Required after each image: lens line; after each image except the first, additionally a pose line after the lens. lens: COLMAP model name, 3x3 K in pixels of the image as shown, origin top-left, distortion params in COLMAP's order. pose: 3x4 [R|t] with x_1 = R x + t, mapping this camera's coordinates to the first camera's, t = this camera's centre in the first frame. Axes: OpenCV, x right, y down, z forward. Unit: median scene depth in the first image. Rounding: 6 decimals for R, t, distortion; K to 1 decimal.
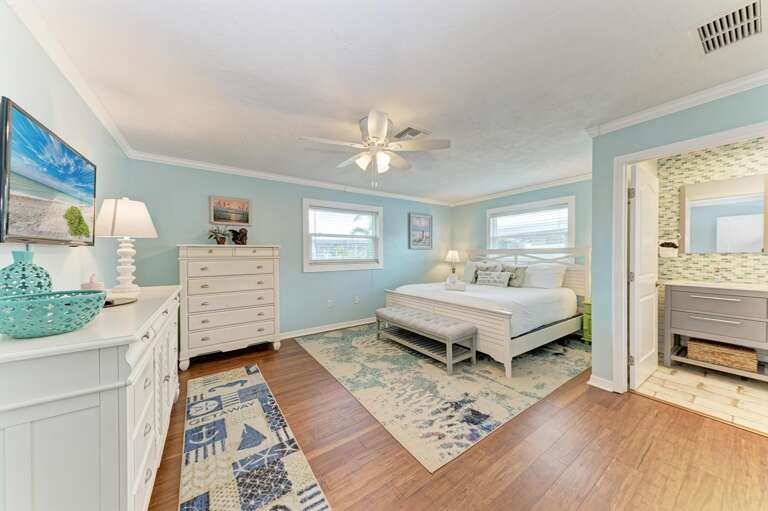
lens RADIAL K [[256.4, 0, 385.0], [0, 256.4, 256.3], [0, 0, 1]] dist [0.026073, -0.004290]
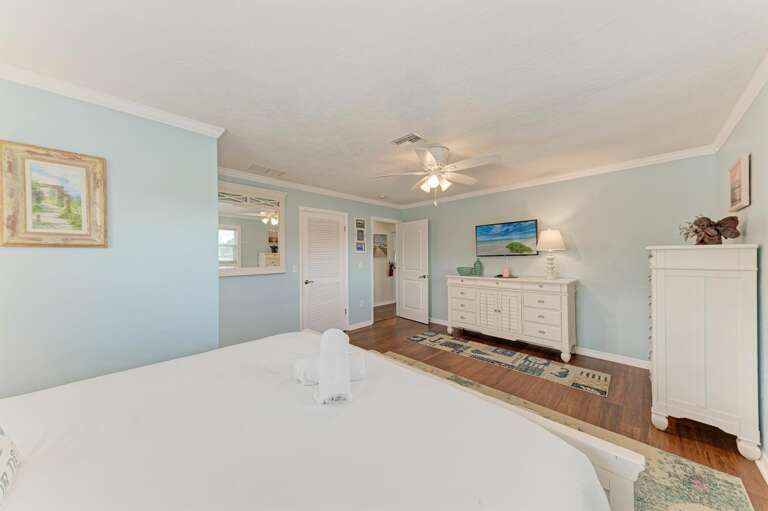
lens RADIAL K [[256.4, 0, 385.0], [0, 256.4, 256.3], [0, 0, 1]] dist [0.026073, -0.004290]
pose [[-0.983214, 0.029993, -0.179976, 0.474362], [0.028199, 0.999524, 0.012517, -0.081134], [0.180265, 0.007231, -0.983591, 2.485537]]
